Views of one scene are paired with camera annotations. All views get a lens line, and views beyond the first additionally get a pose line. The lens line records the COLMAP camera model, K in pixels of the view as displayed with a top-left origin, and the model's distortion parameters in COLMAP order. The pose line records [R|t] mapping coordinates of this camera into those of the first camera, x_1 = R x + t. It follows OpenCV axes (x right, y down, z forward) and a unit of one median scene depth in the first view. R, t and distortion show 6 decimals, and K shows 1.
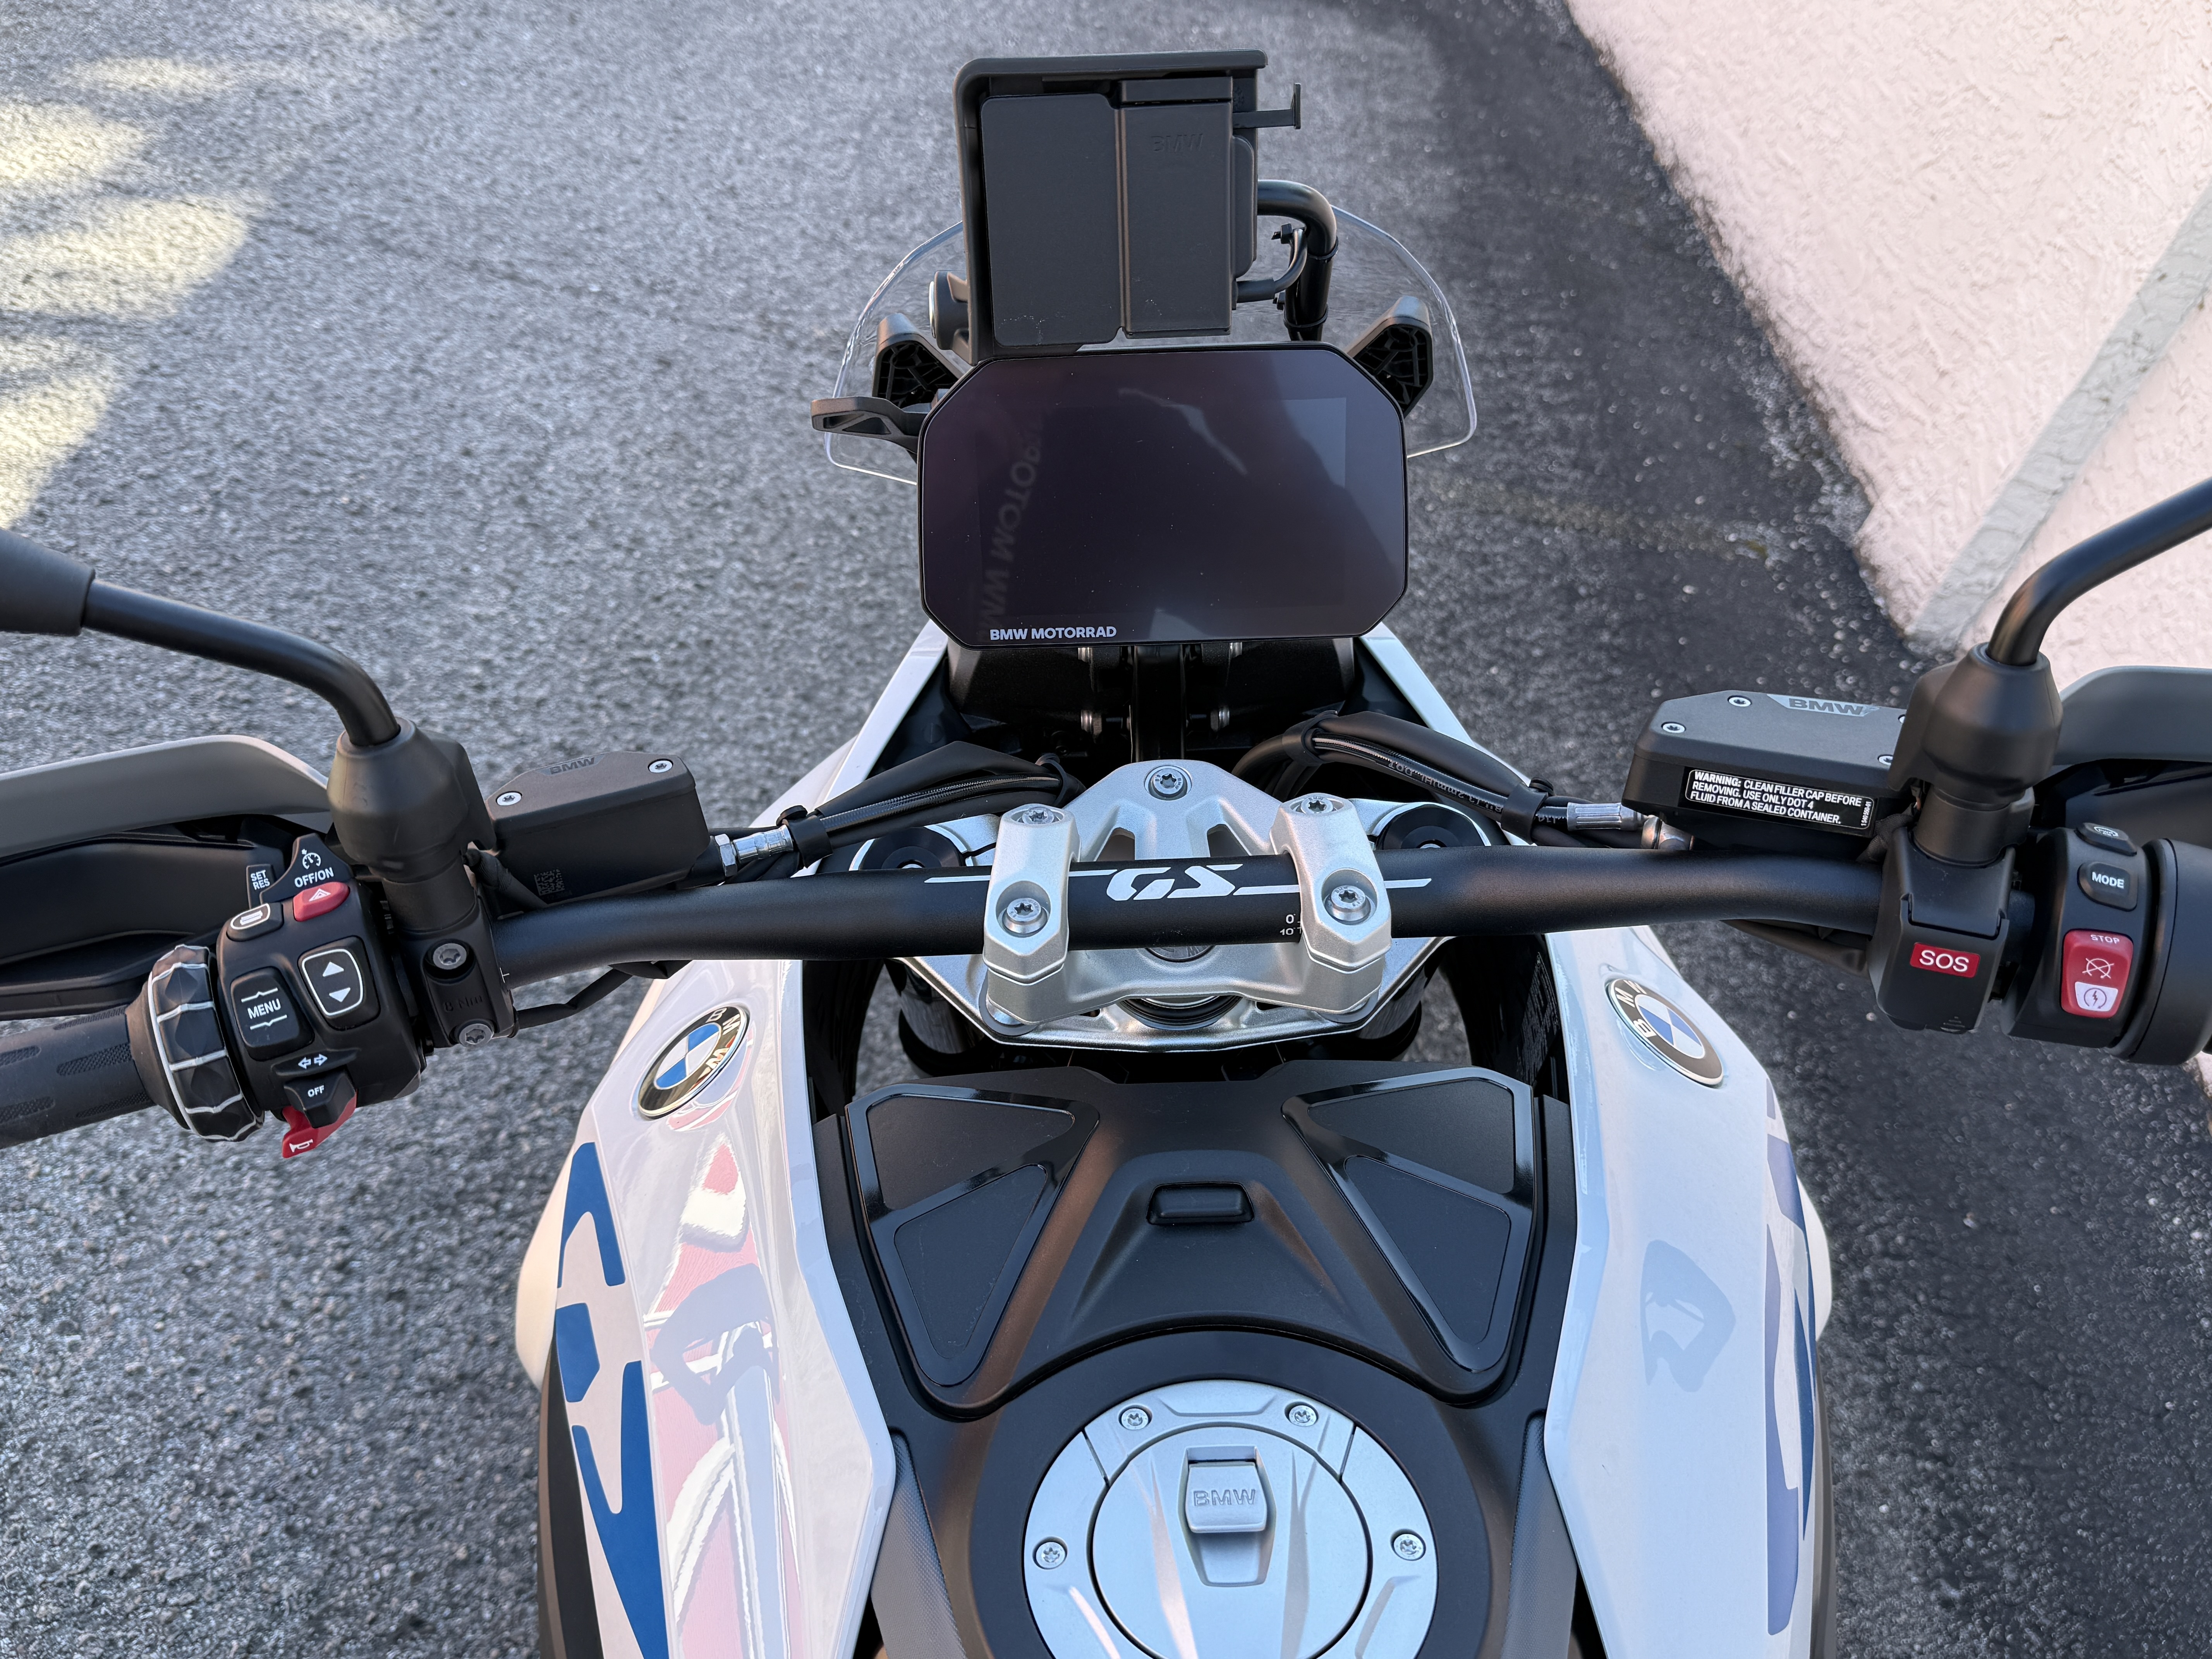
lens RADIAL K [[1792.6, 0, 1100.3], [0, 1792.6, 831.4], [0, 0, 1]] dist [0.041740, -0.079546]
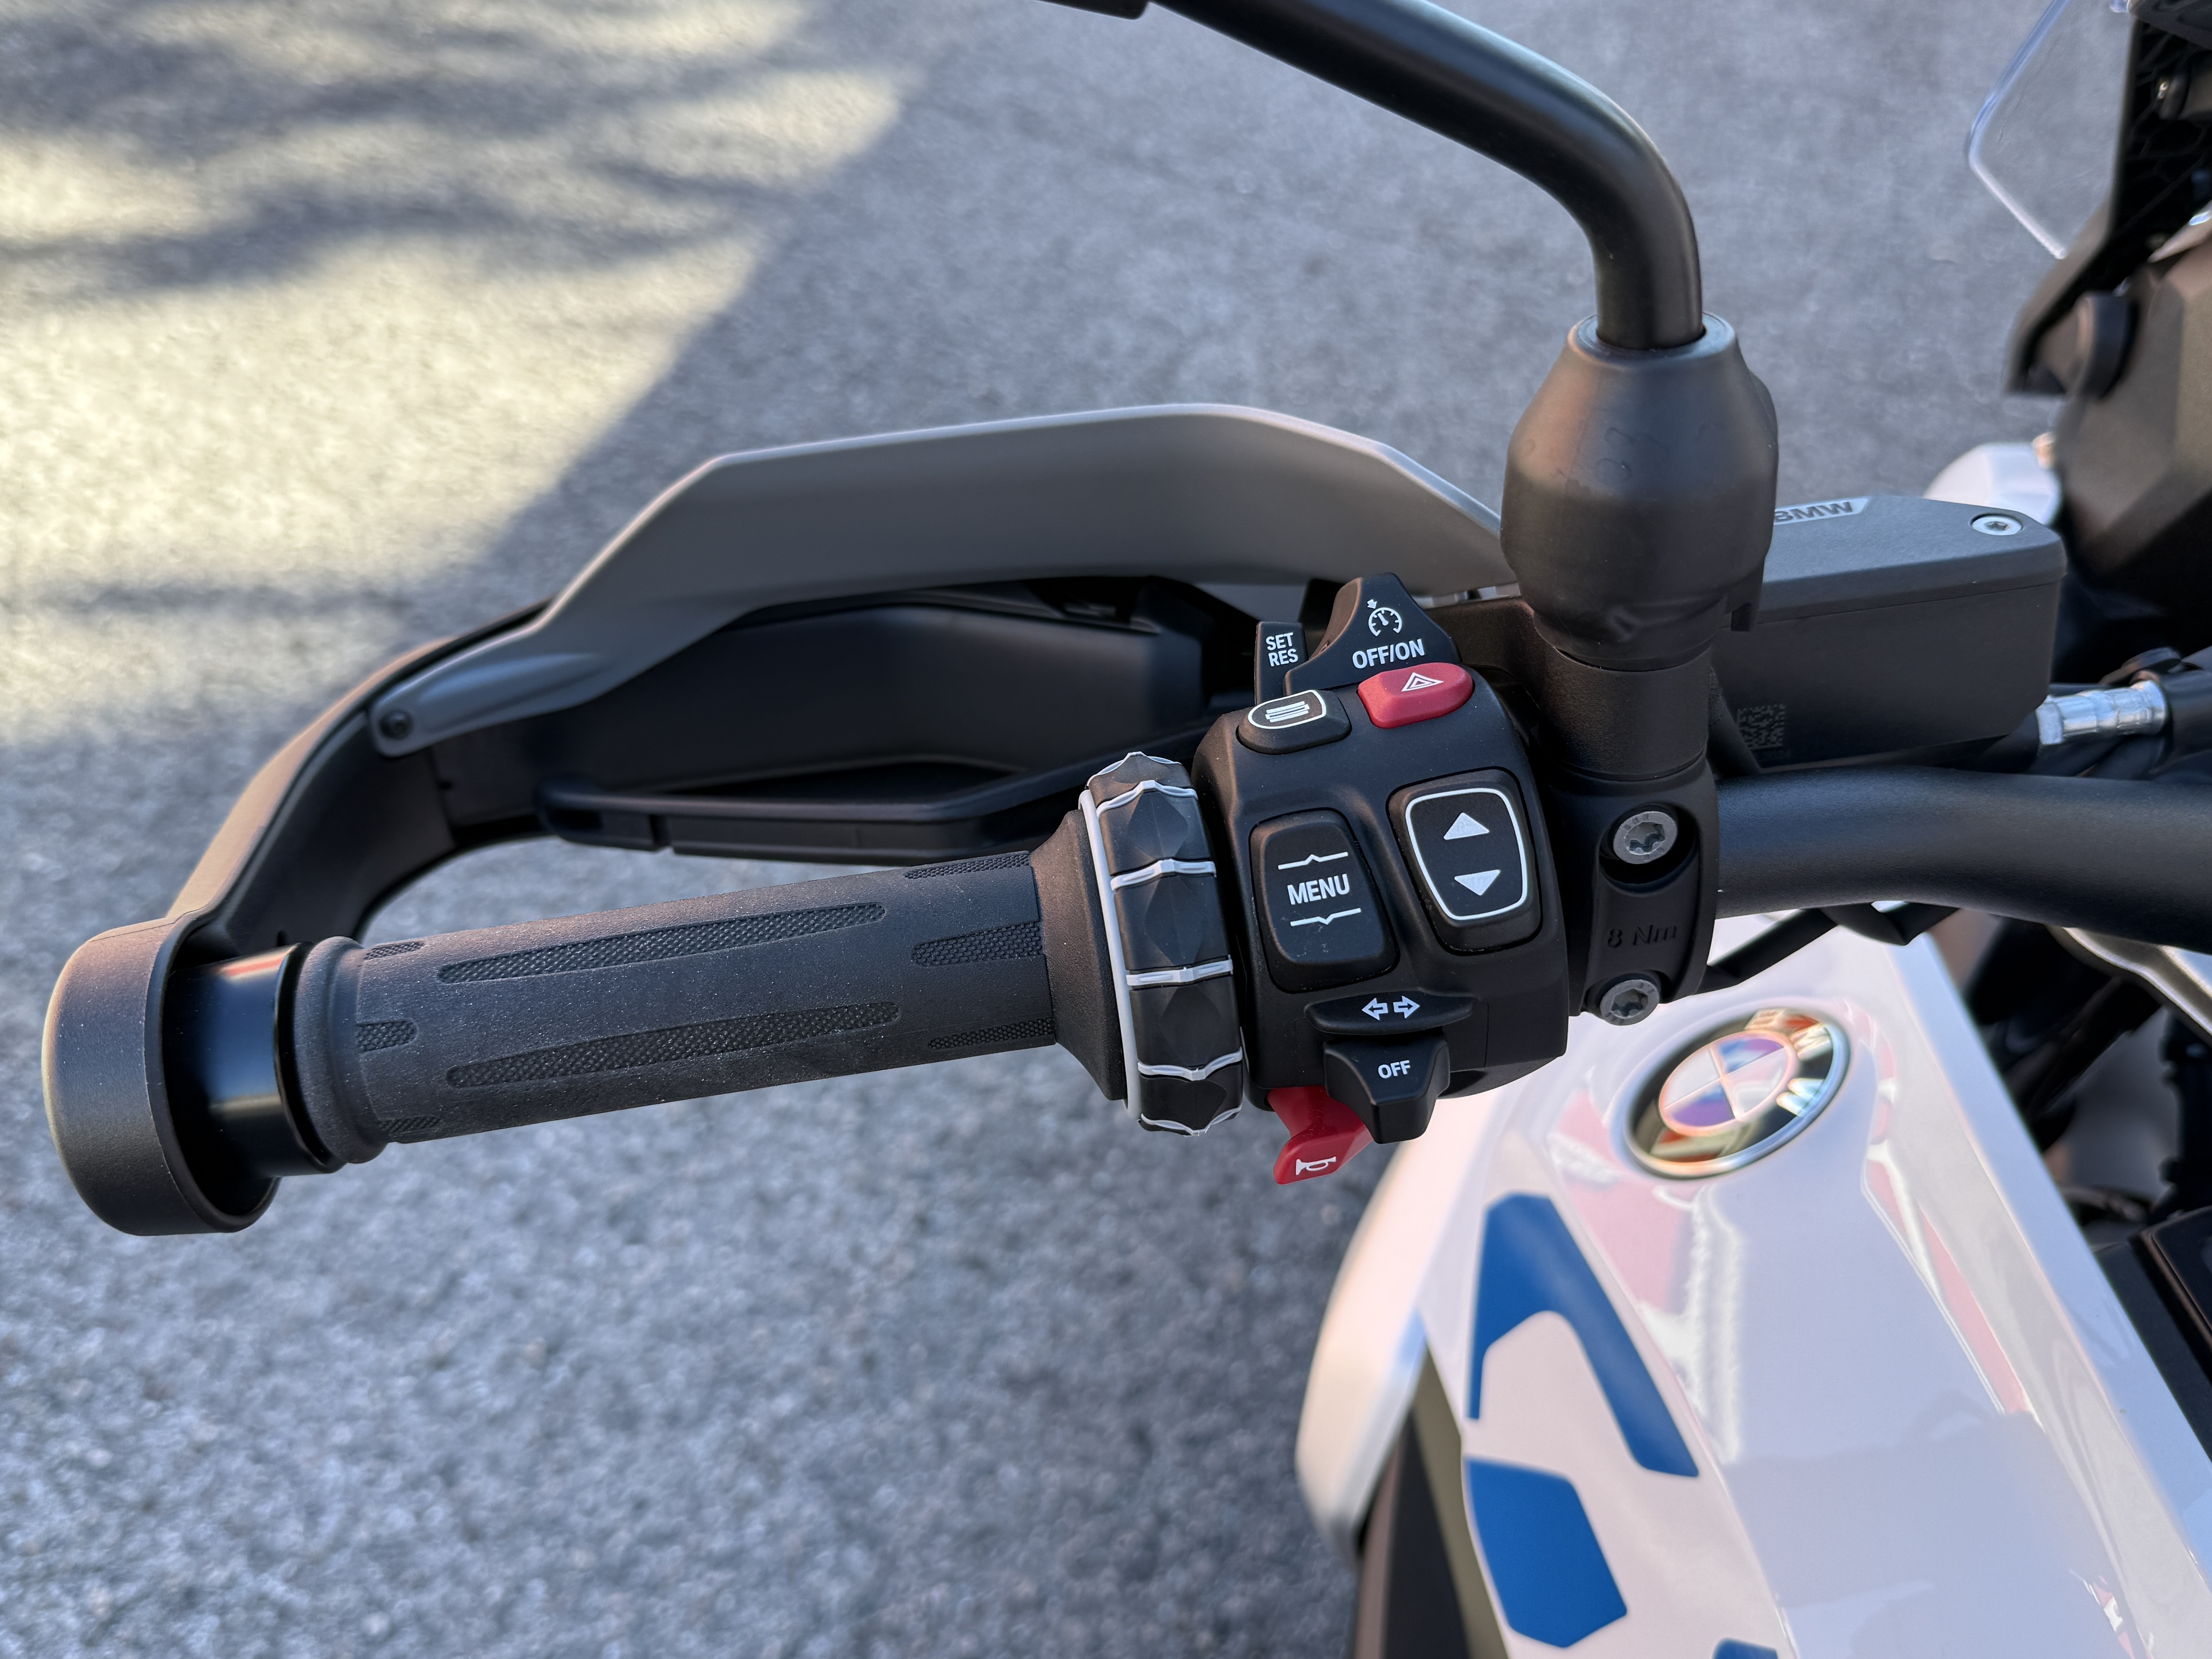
lens RADIAL K [[1792.6, 0, 1116.5], [0, 1792.6, 843.2], [0, 0, 1]] dist [0.041740, -0.079546]
pose [[0.961998, 0.125278, -0.242621, -0.373651], [-0.123348, 0.992092, 0.023192, 0.075966], [0.243608, 0.007616, 0.969844, 0.473663]]
